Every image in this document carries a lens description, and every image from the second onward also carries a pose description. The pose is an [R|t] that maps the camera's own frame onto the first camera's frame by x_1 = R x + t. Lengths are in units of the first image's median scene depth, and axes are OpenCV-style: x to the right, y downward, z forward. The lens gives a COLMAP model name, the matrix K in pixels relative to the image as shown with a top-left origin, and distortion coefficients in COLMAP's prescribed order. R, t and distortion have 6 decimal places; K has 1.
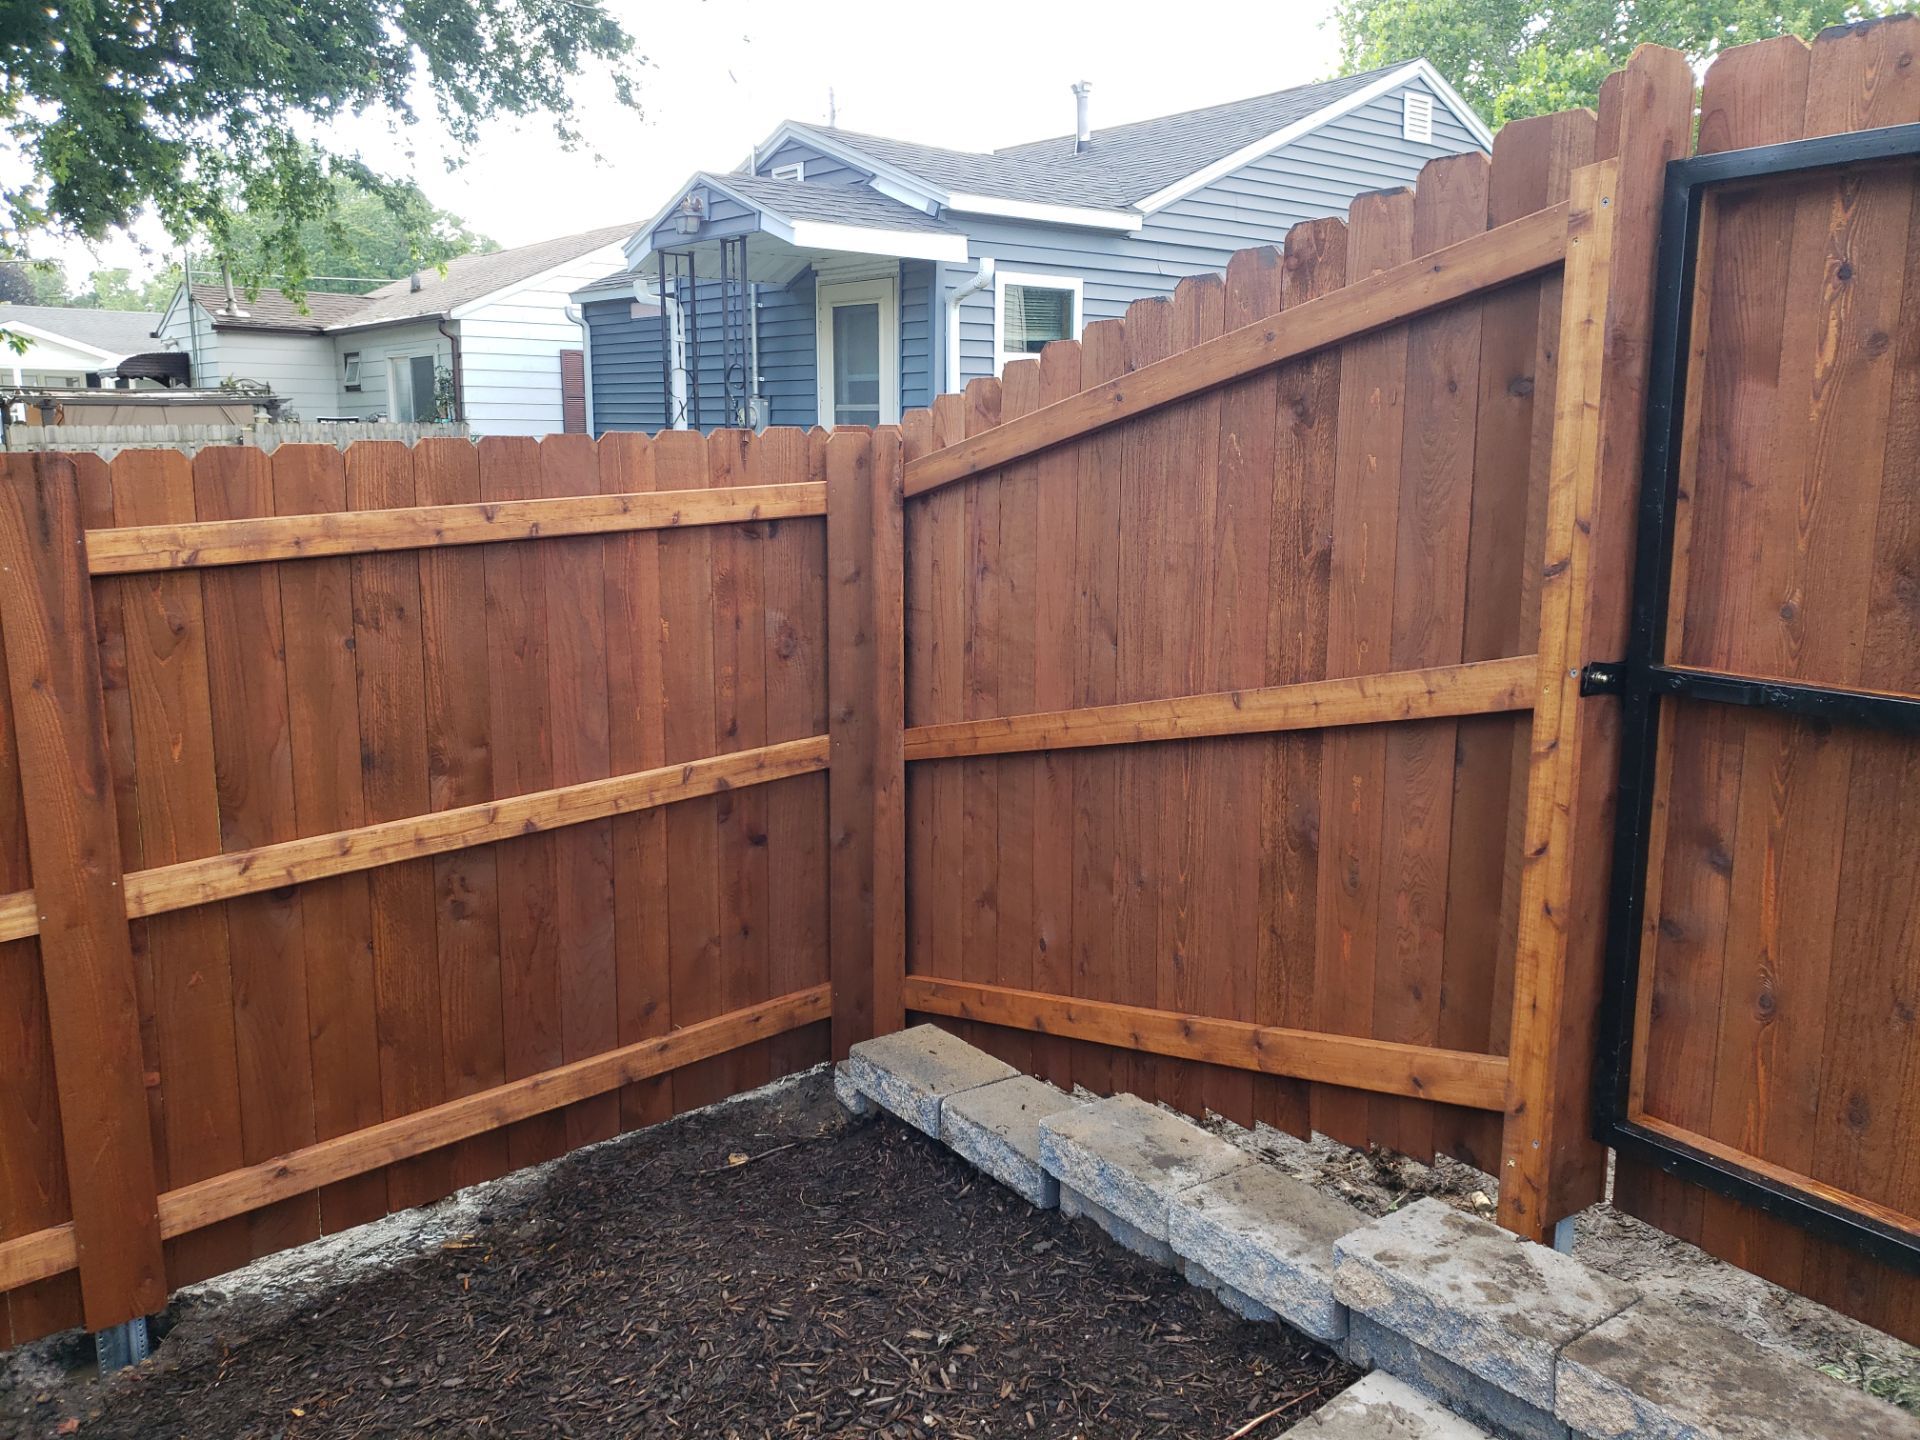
lens RADIAL K [[1482.8, 0, 965.9], [0, 1482.8, 716.5], [0, 0, 1]] dist [0.026494, -0.009441]
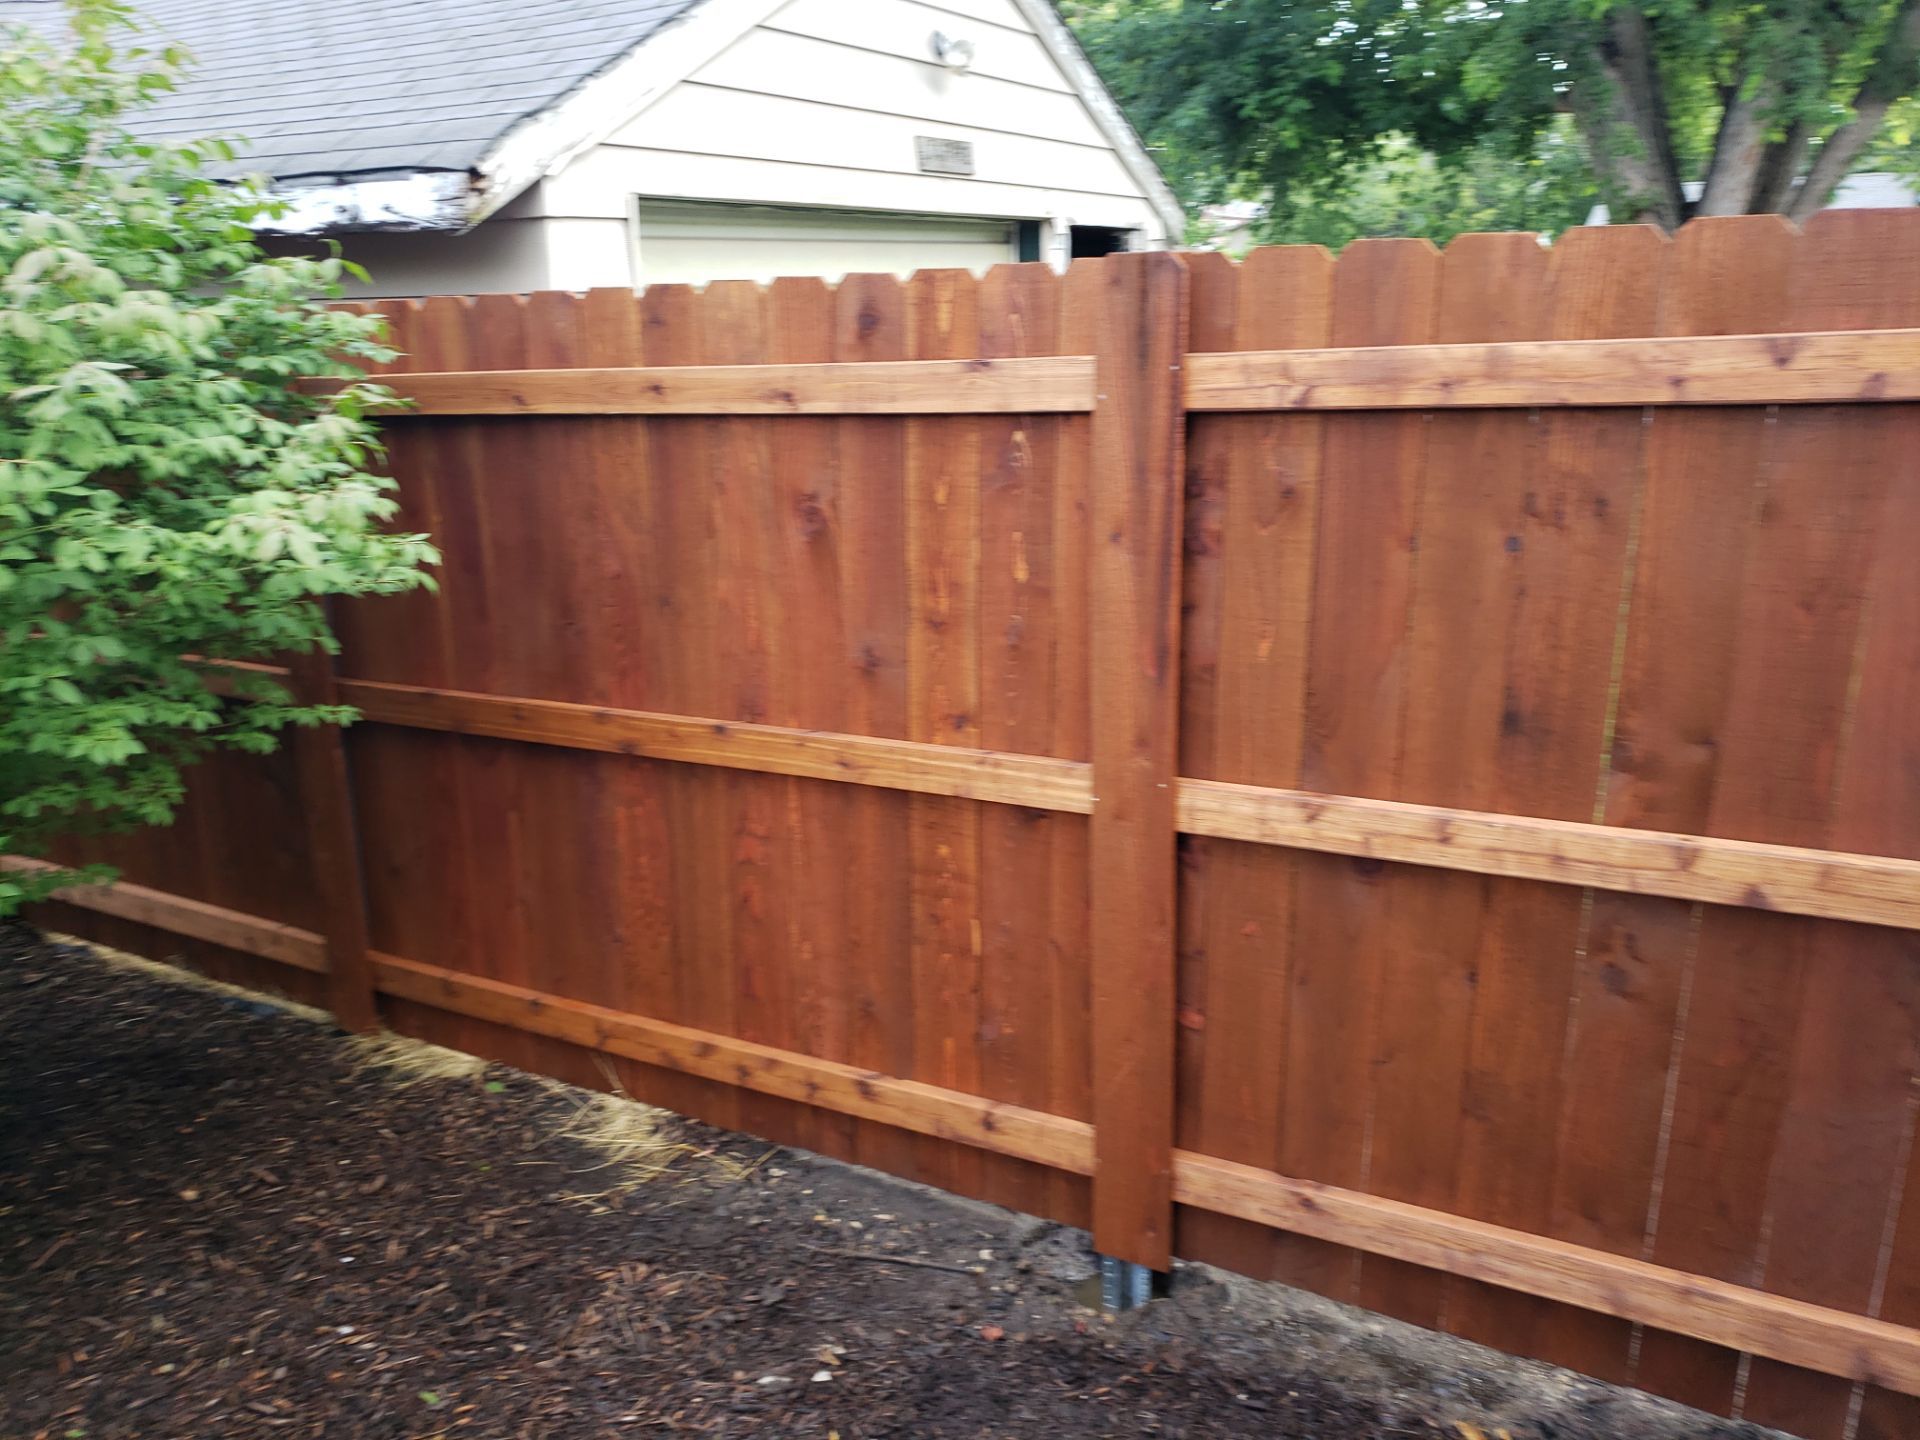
lens RADIAL K [[1482.8, 0, 965.9], [0, 1482.8, 716.5], [0, 0, 1]] dist [0.026494, -0.009441]
pose [[0.377130, 0.249633, -0.891884, 0.066431], [-0.166251, 0.965595, 0.199966, -0.041667], [0.911117, 0.072864, 0.405657, 0.319891]]
